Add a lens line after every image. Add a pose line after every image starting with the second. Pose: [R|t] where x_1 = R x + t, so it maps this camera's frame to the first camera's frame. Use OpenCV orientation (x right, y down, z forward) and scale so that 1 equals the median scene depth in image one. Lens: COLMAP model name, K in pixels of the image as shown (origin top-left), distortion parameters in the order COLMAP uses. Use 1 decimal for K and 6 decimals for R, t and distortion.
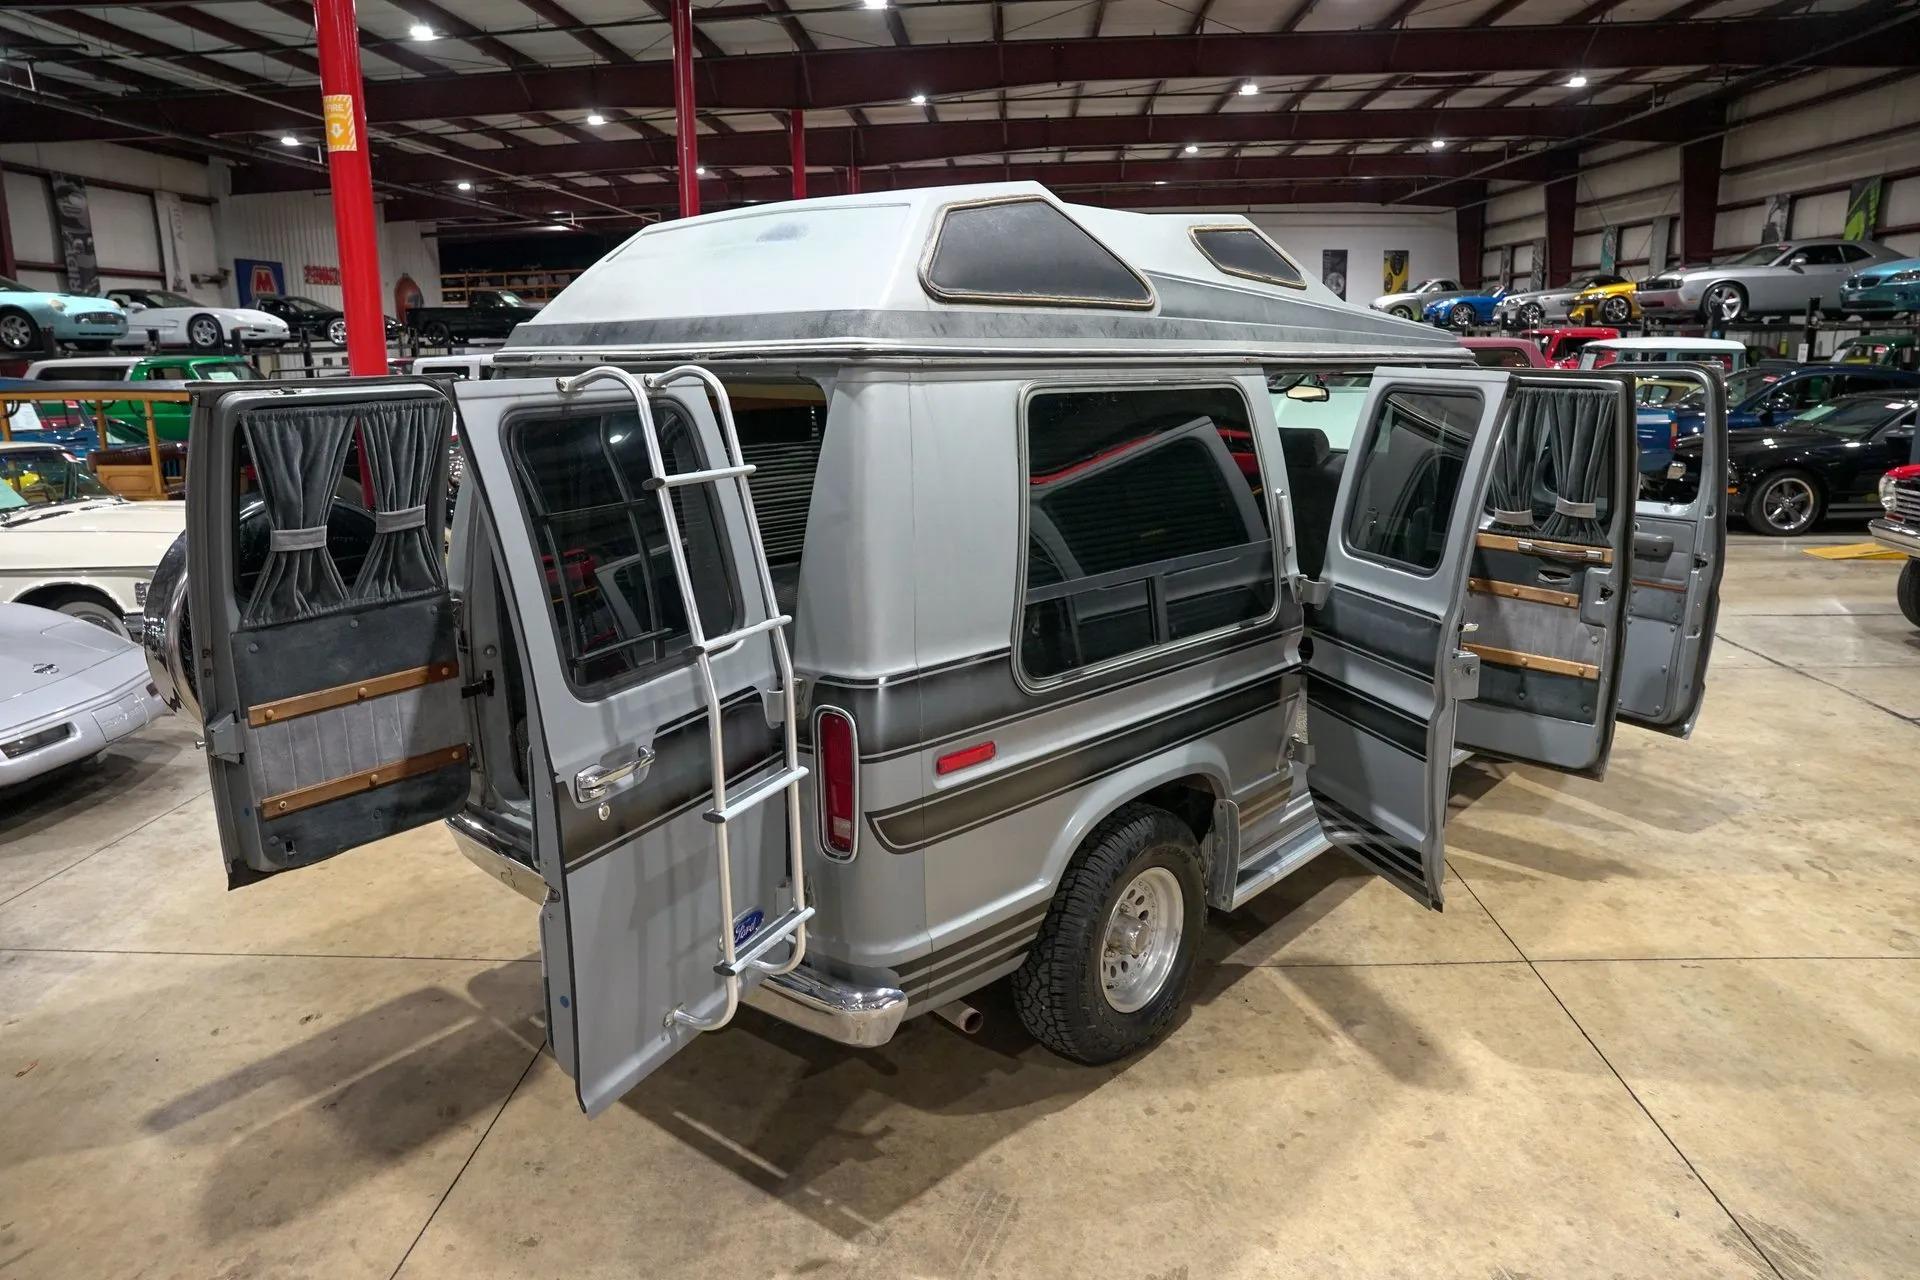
lens RADIAL K [[1312.6, 0, 961.9], [0, 1312.6, 641.1], [0, 0, 1]] dist [-0.131954, 0.100960]
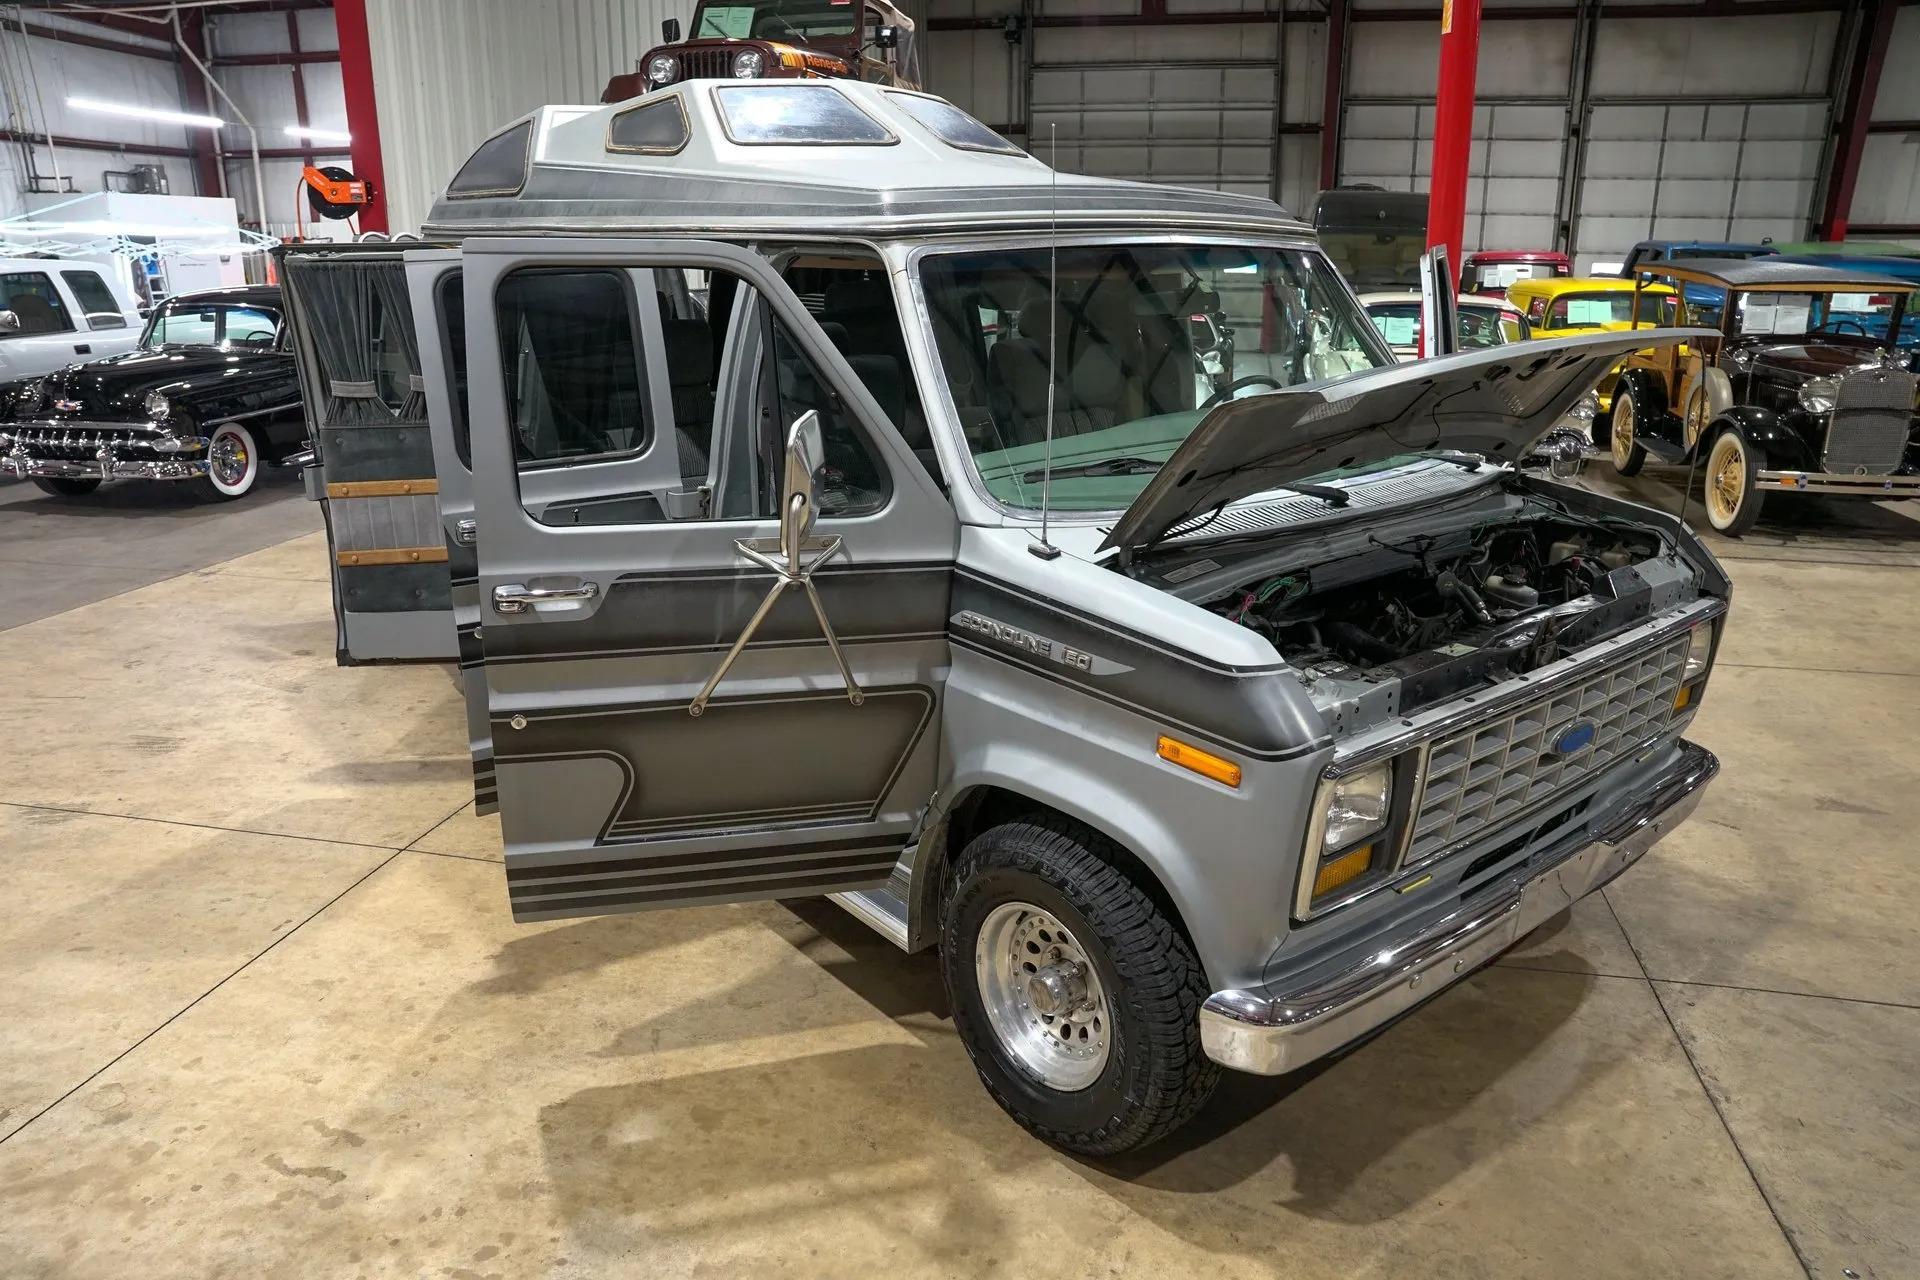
lens RADIAL K [[1312.6, 0, 966.7], [0, 1312.6, 642.7], [0, 0, 1]] dist [-0.131954, 0.100960]
pose [[-0.169756, 0.307617, -0.936245, 1.501825], [-0.222134, 0.913641, 0.340466, -0.401791], [0.960125, 0.265768, -0.086764, 1.754244]]
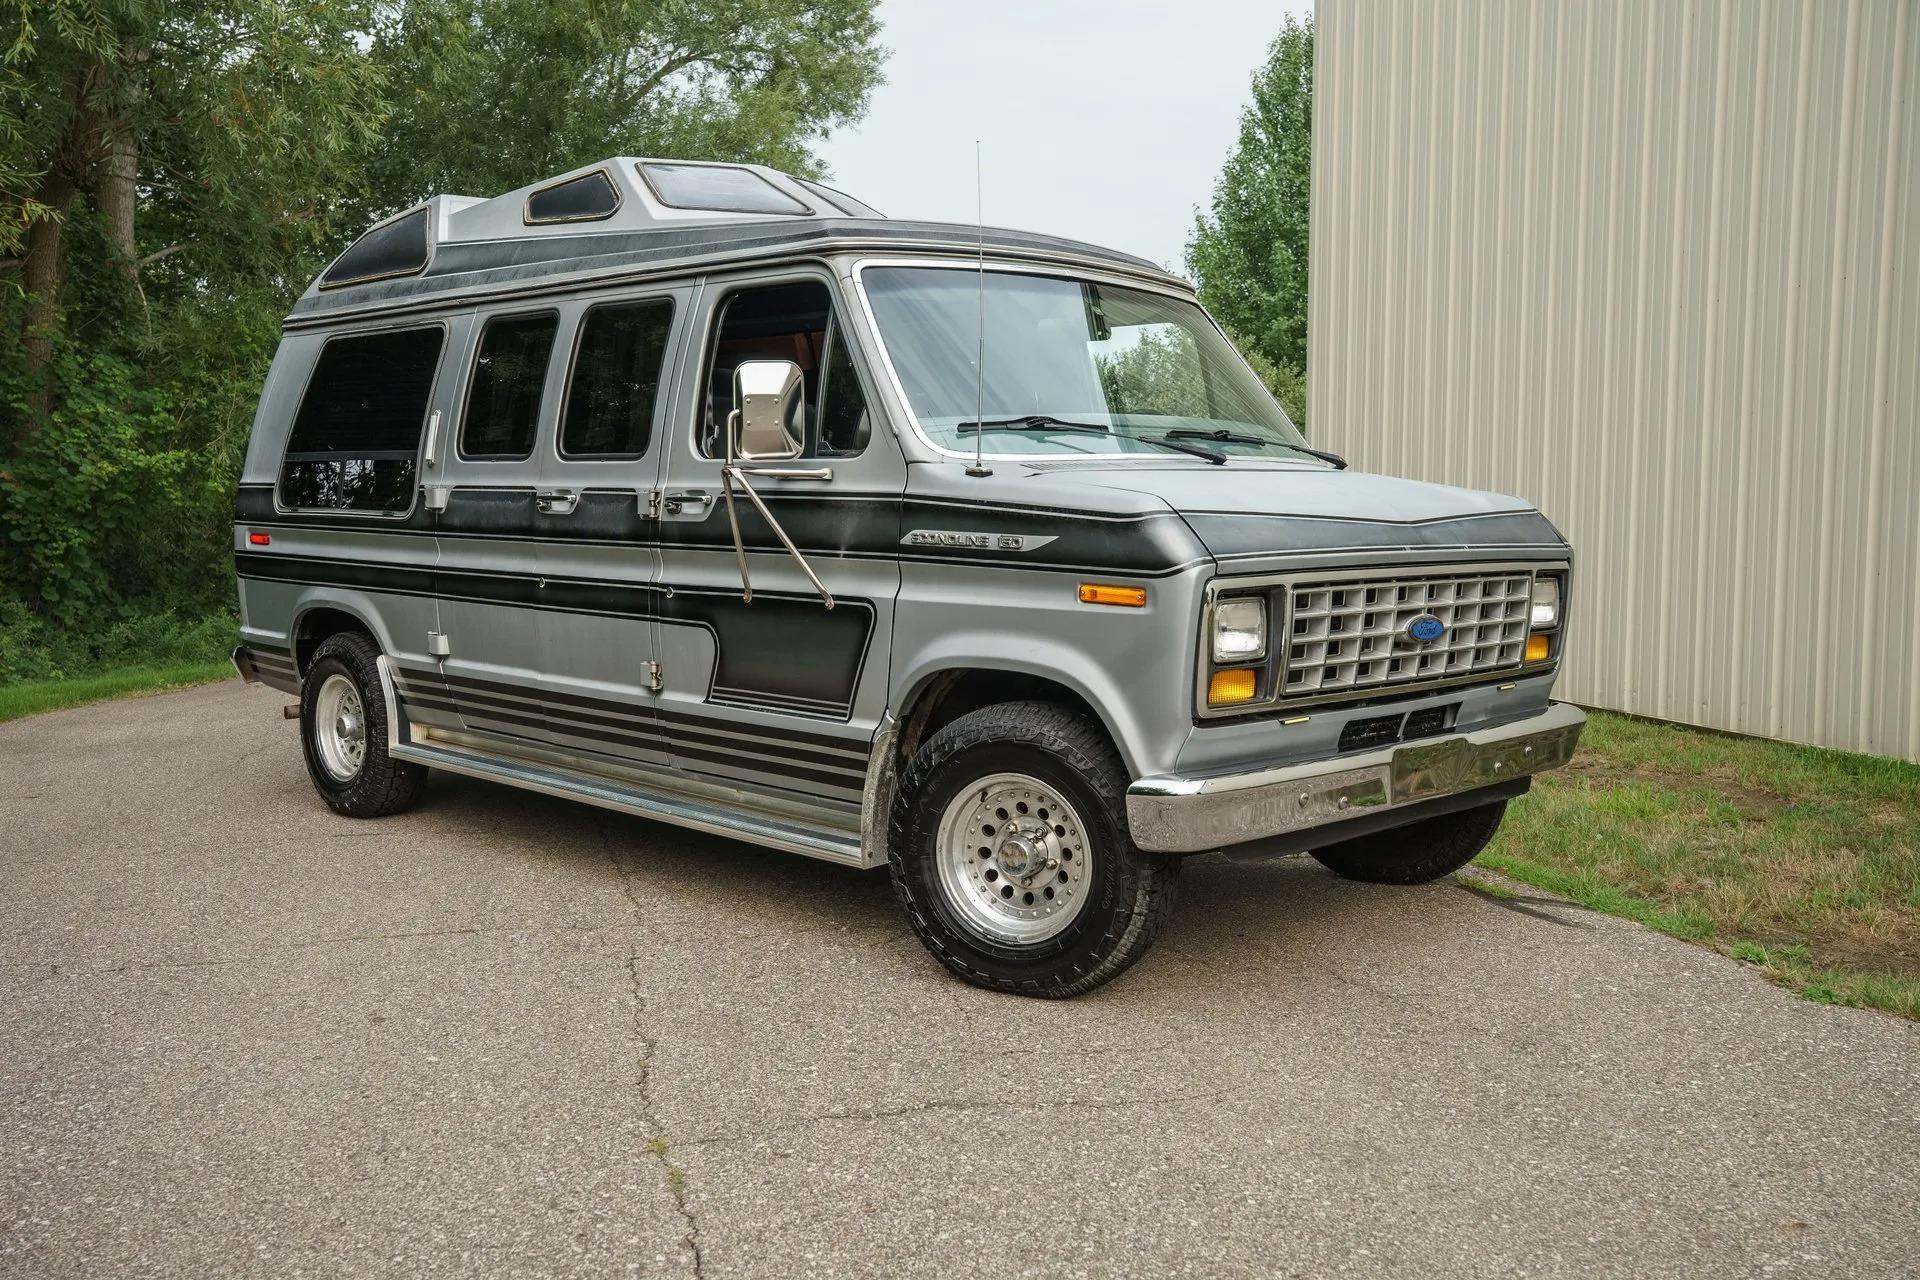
lens RADIAL K [[1747.6, 0, 977.6], [0, 1747.6, 643.3], [0, 0, 1]] dist [0.010763, 0.000000]
pose [[-0.060745, 0.097646, -0.993366, 2.027317], [-0.219811, 0.969463, 0.108738, -0.217371], [0.973650, 0.224958, -0.037426, 1.790933]]
